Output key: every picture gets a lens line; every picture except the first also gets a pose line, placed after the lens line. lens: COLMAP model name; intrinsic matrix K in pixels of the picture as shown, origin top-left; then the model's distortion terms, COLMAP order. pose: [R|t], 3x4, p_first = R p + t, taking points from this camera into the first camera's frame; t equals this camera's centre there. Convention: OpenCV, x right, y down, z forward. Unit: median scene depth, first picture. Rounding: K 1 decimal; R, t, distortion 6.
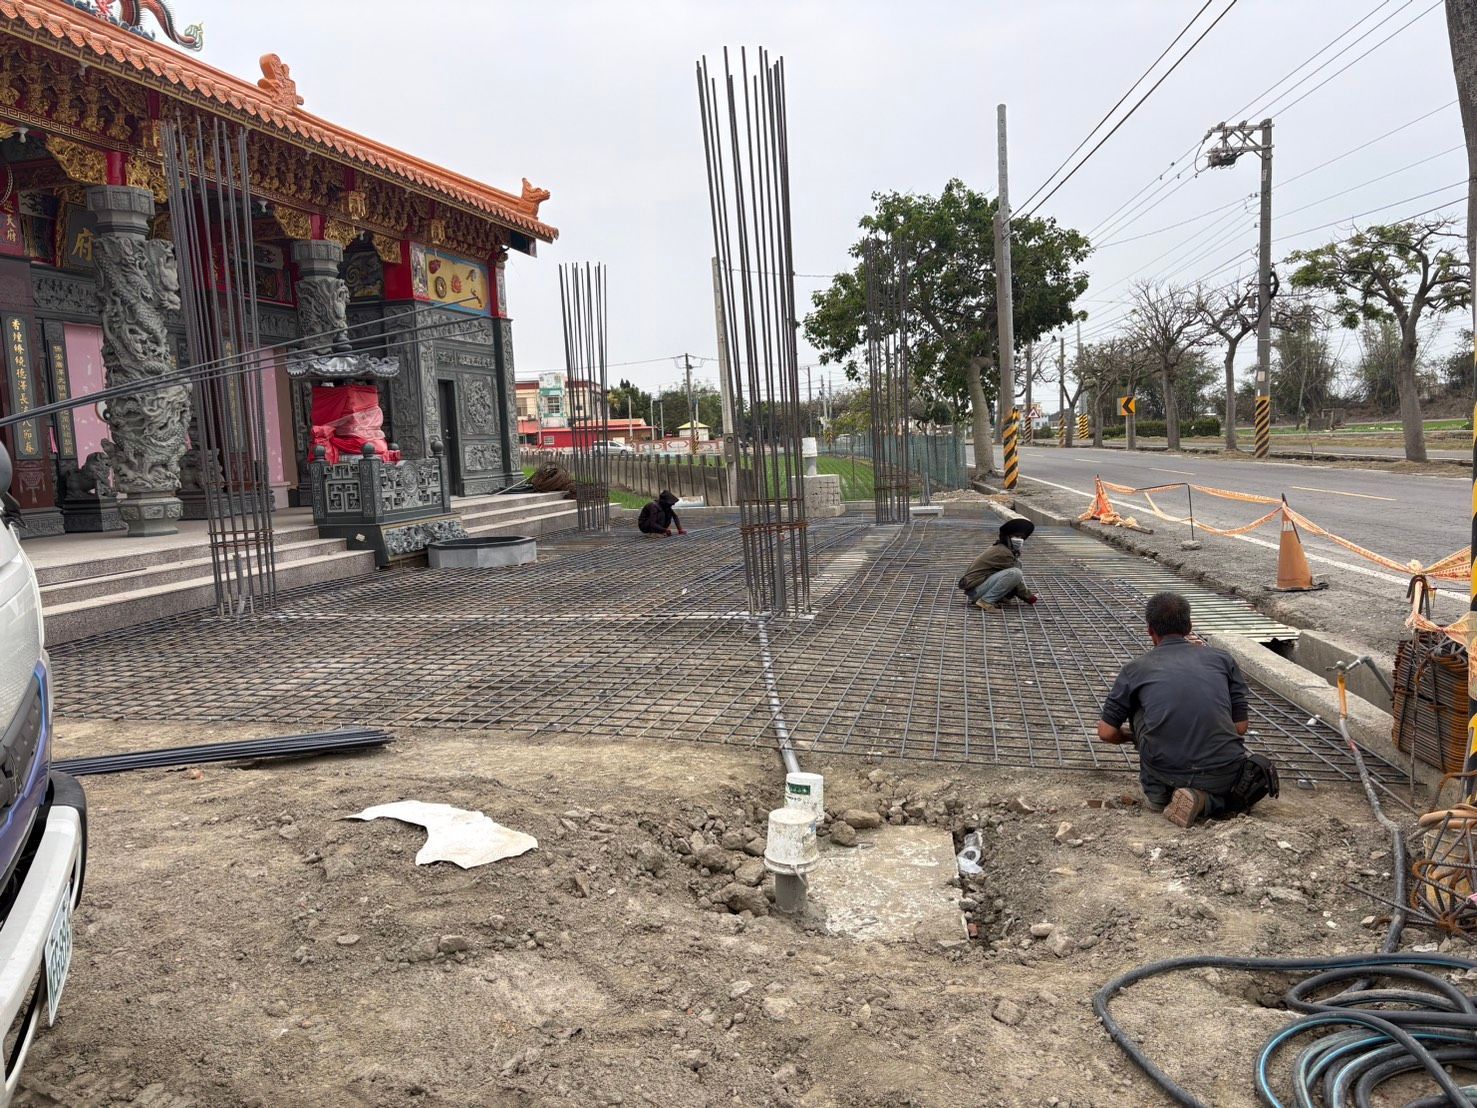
lens RADIAL K [[1101.9, 0, 738.5], [0, 1101.9, 553.8], [0, 0, 1]] dist [0.011690, -0.002037]
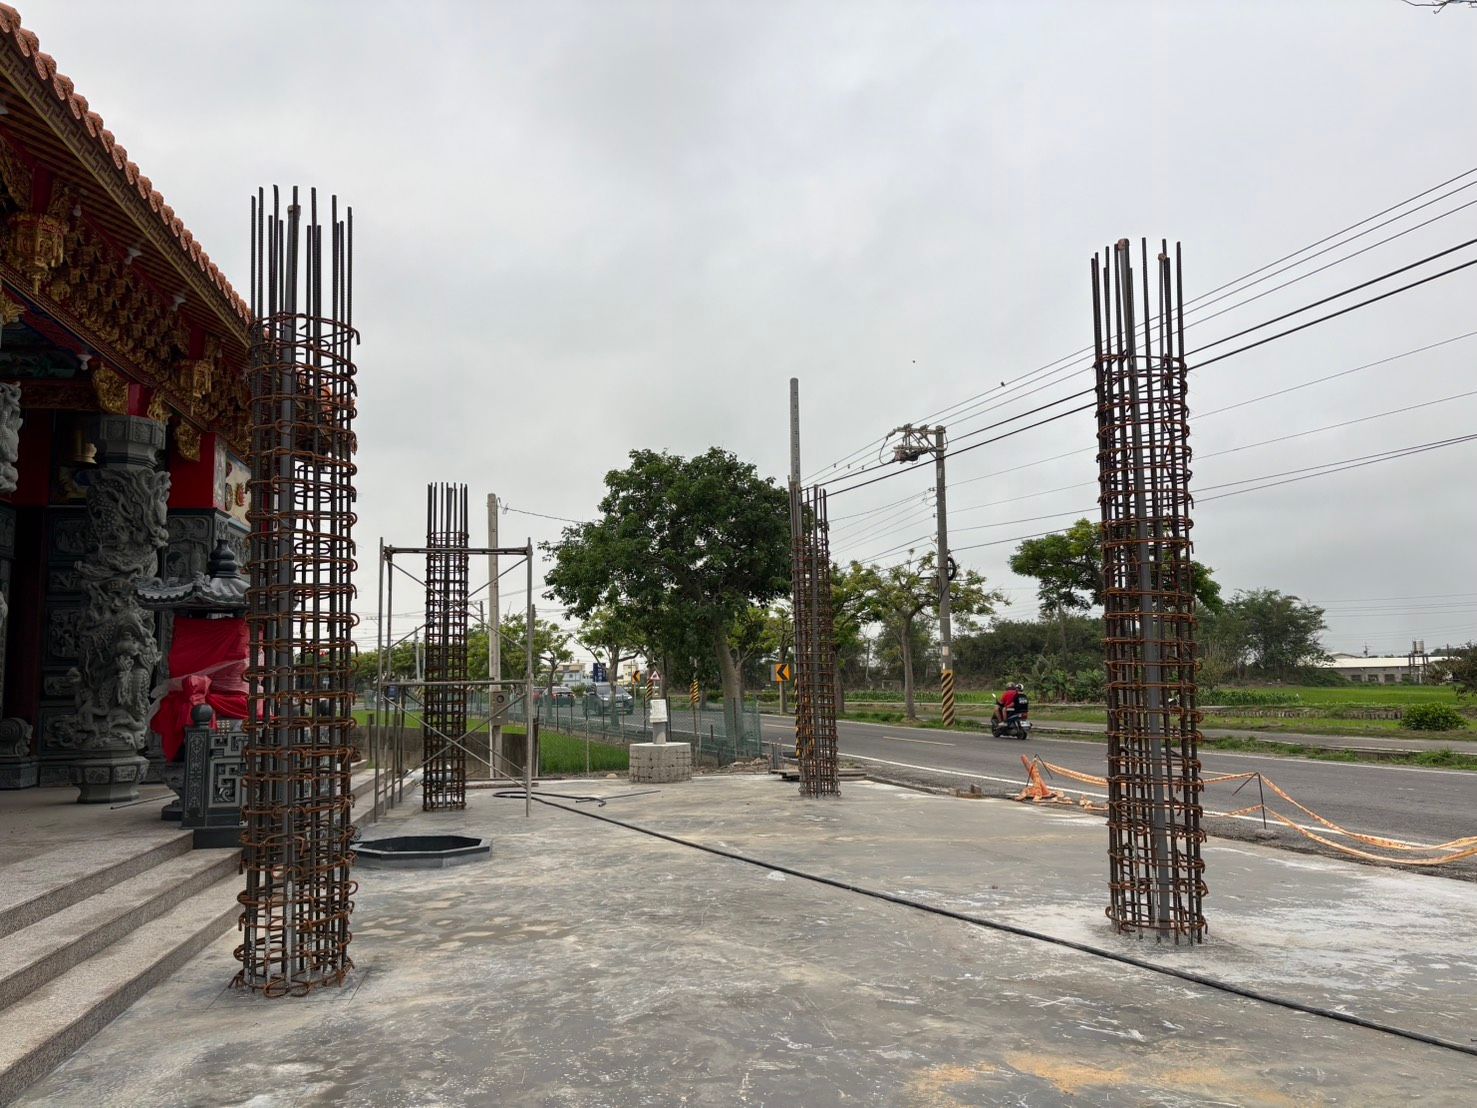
lens RADIAL K [[1101.9, 0, 737.2], [0, 1101.9, 555.4], [0, 0, 1]] dist [0.011690, -0.002037]
pose [[0.913066, 0.077031, 0.400471, -0.241438], [0.016287, 0.974328, -0.224545, -0.020597], [-0.407487, 0.211547, 0.888371, 0.168637]]
